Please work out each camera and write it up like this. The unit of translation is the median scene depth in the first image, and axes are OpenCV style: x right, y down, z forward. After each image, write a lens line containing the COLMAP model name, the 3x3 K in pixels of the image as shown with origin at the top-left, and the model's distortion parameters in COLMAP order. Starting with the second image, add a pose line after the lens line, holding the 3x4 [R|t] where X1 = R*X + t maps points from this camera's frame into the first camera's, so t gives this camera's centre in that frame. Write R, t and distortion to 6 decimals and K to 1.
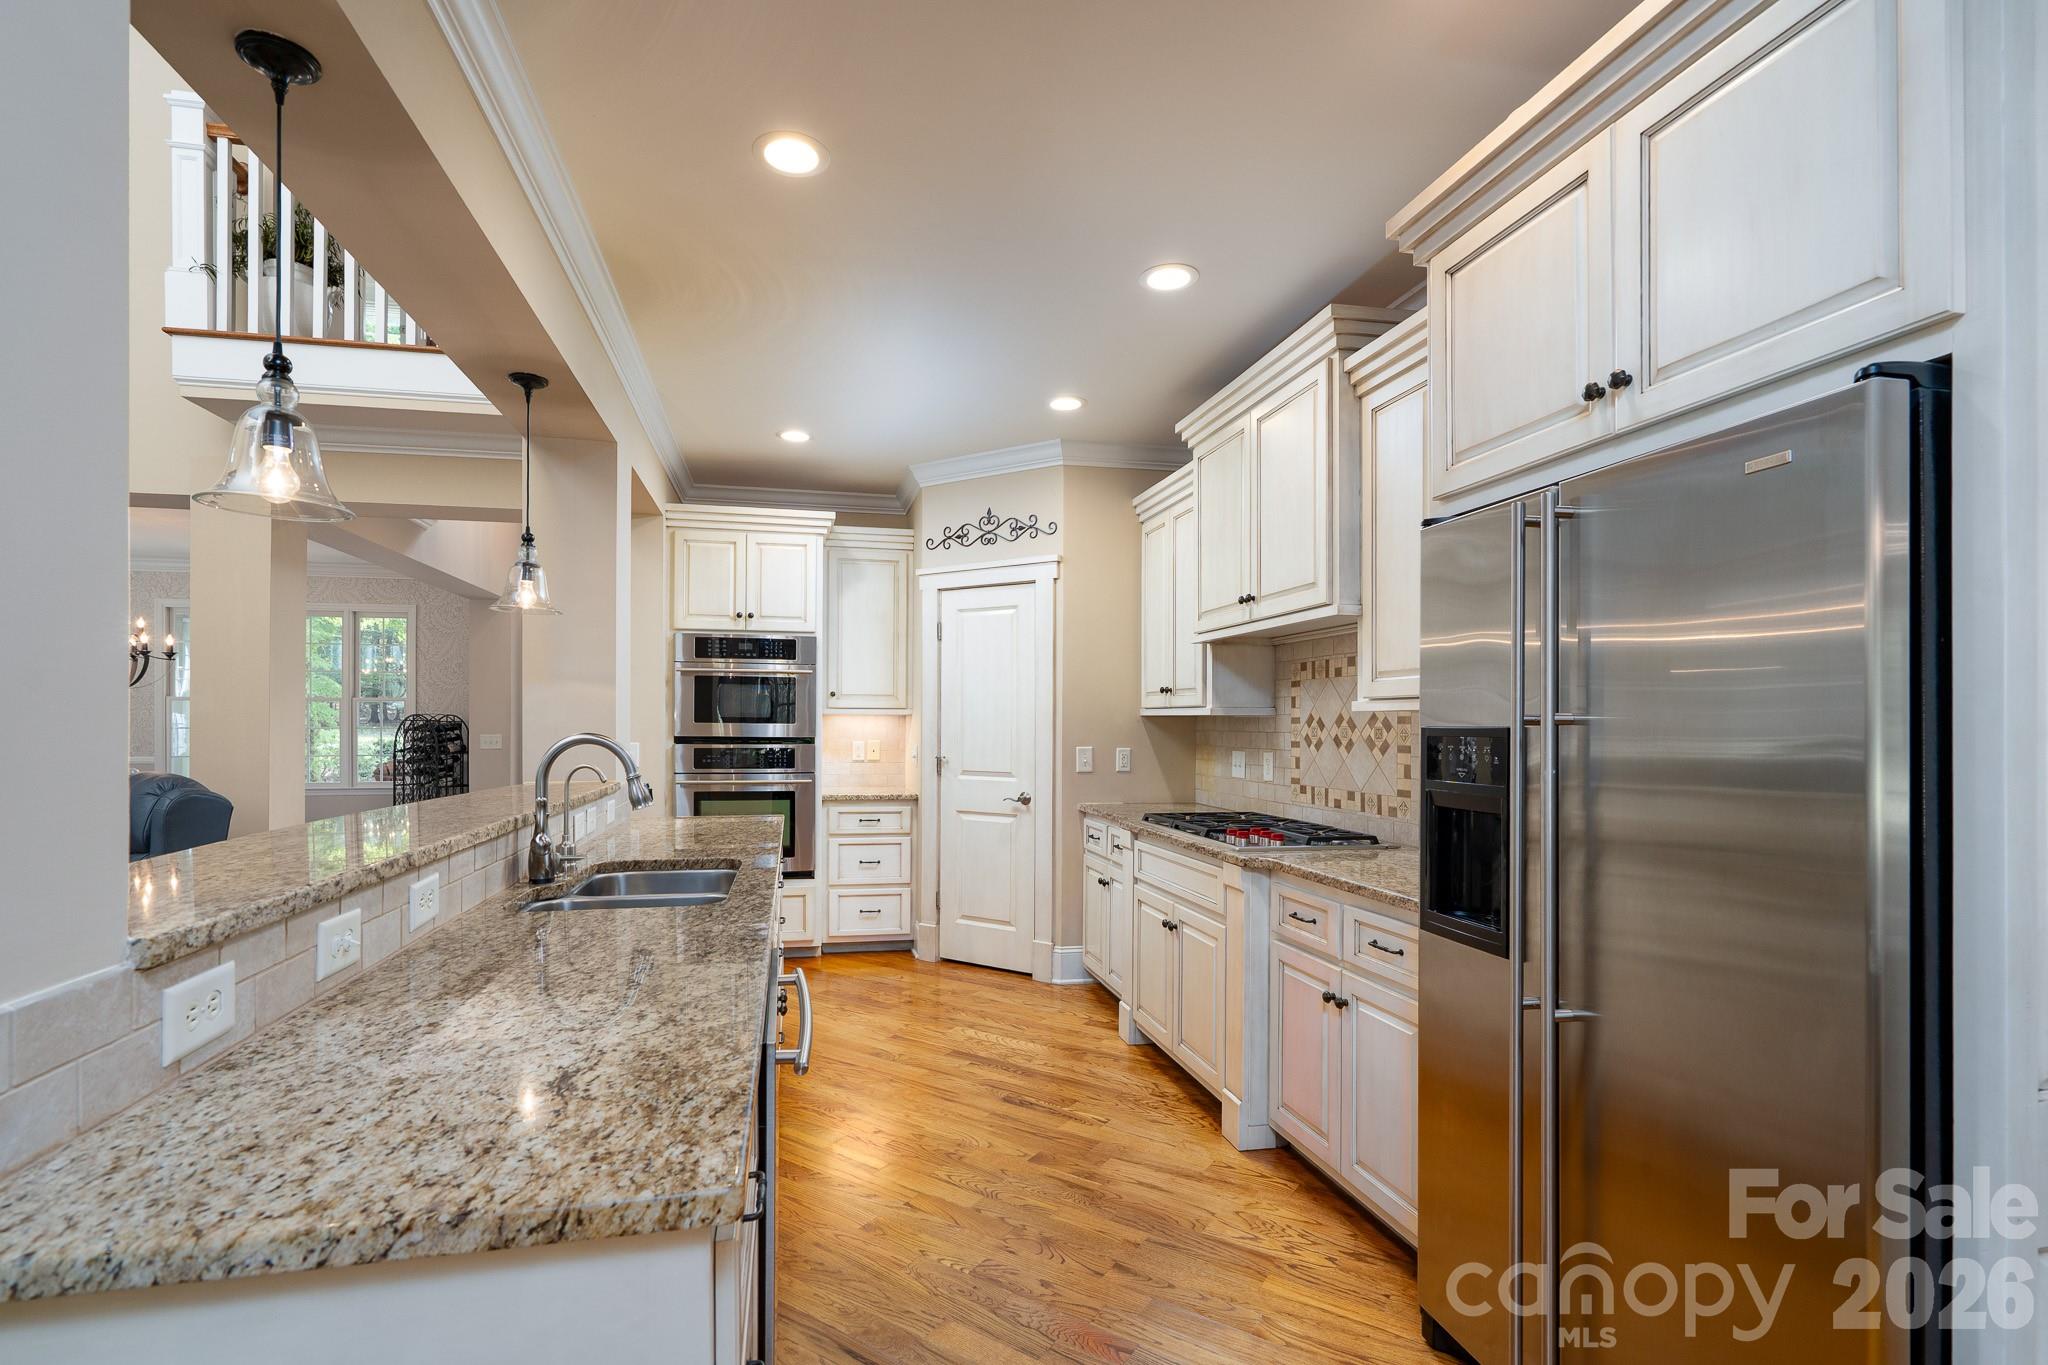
lens RADIAL K [[940.7, 0, 1006.2], [0, 940.7, 724.7], [0, 0, 1]] dist [-0.003343, 0.000371]
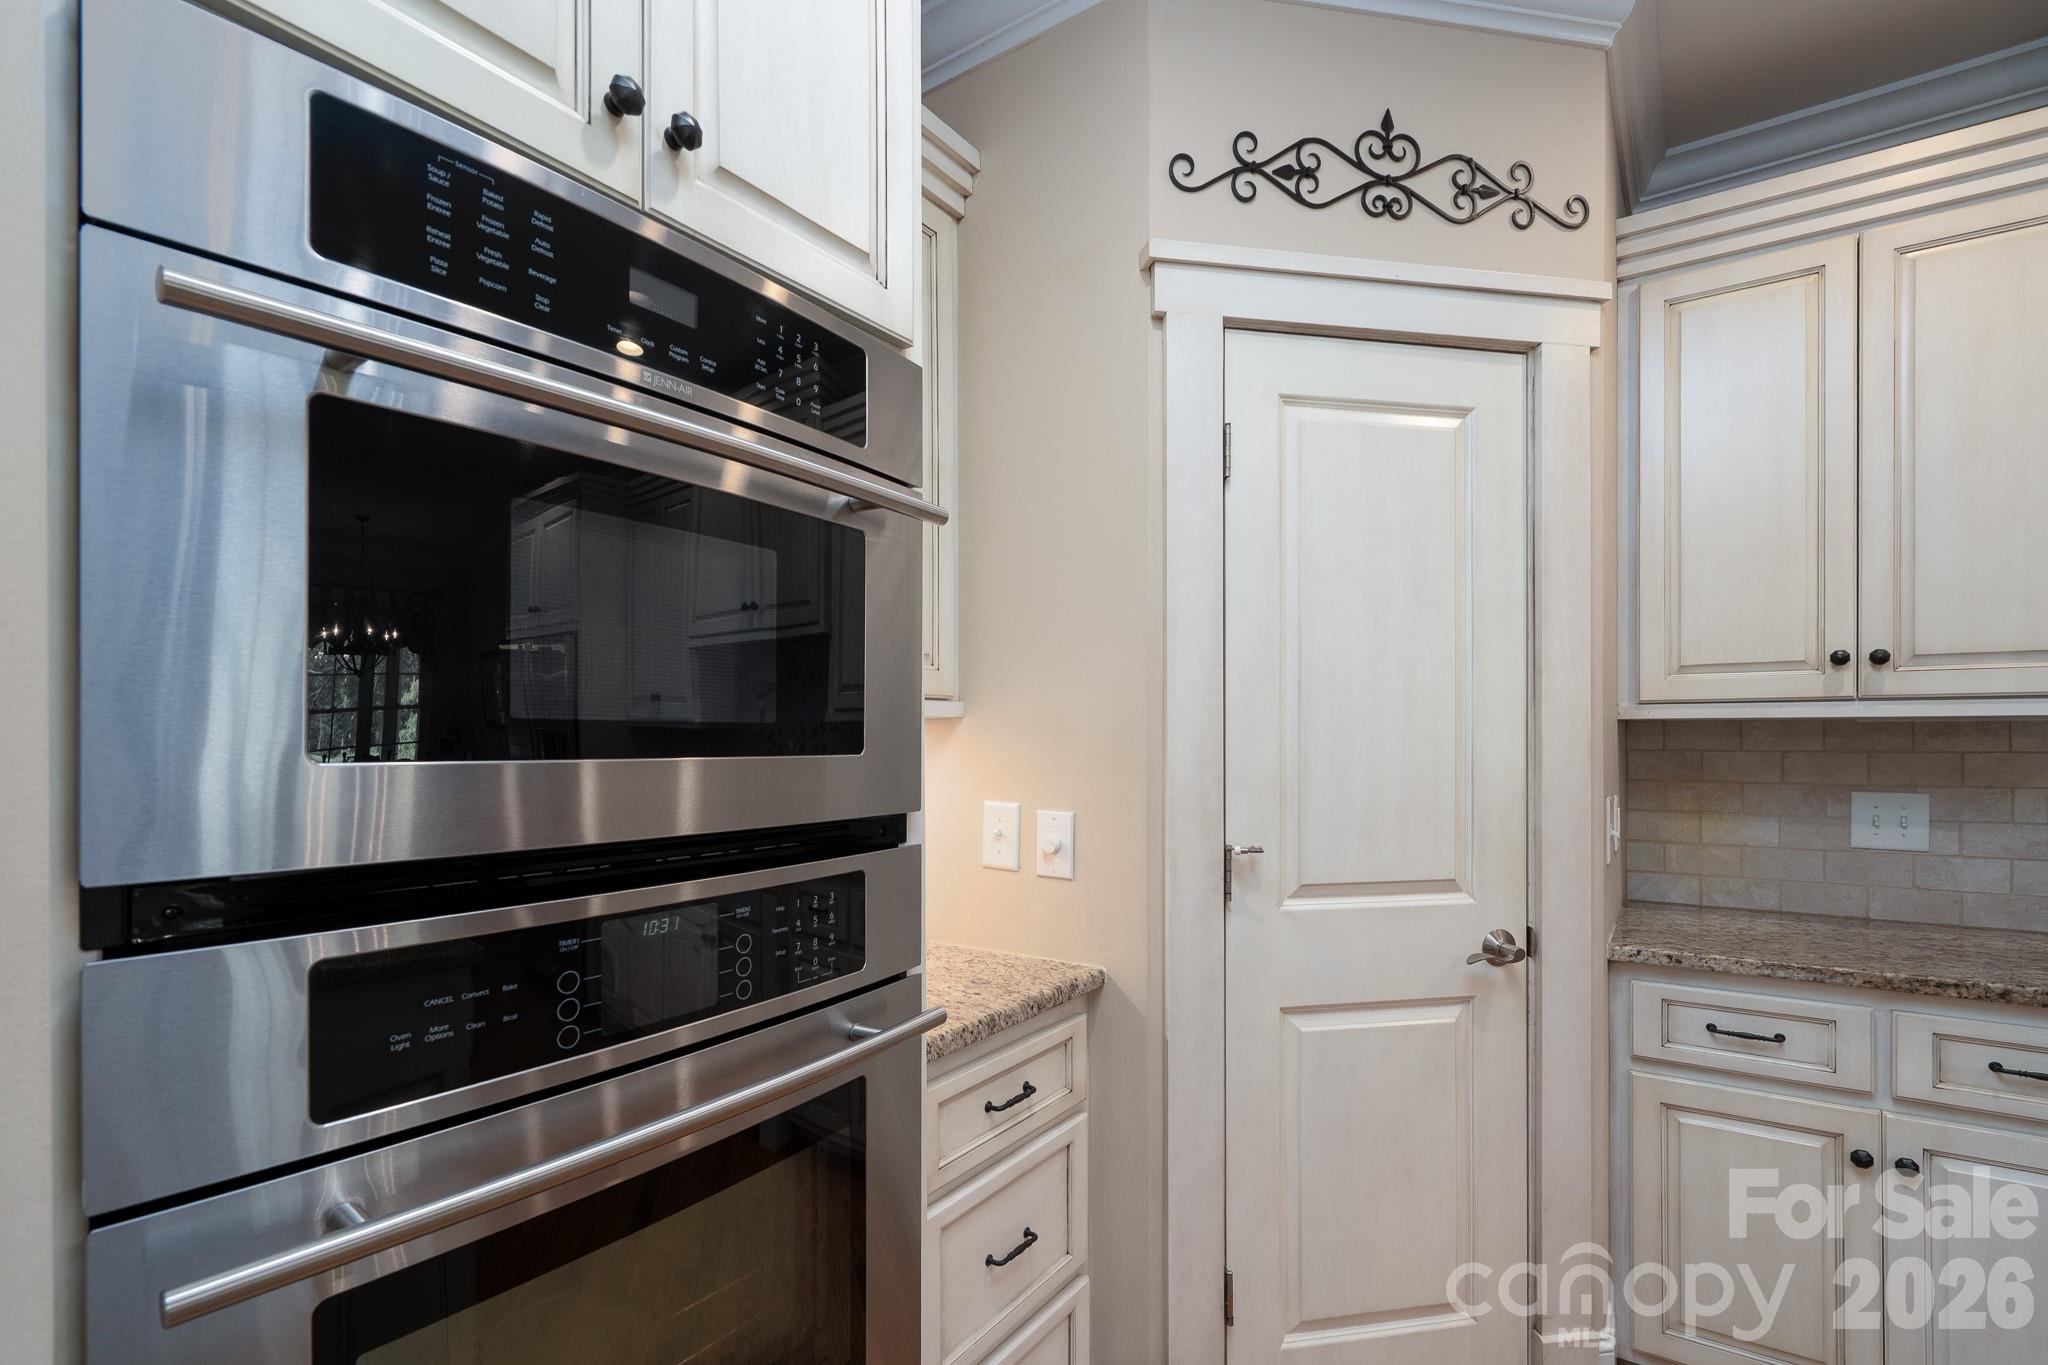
lens RADIAL K [[940.7, 0, 1044.5], [0, 940.7, 735.1], [0, 0, 1]] dist [-0.003343, 0.000371]
pose [[0.731165, -0.006281, 0.682172, -0.344840], [0.010687, 0.999940, -0.002248, -0.004343], [-0.682117, 0.008935, 0.731189, 0.842773]]
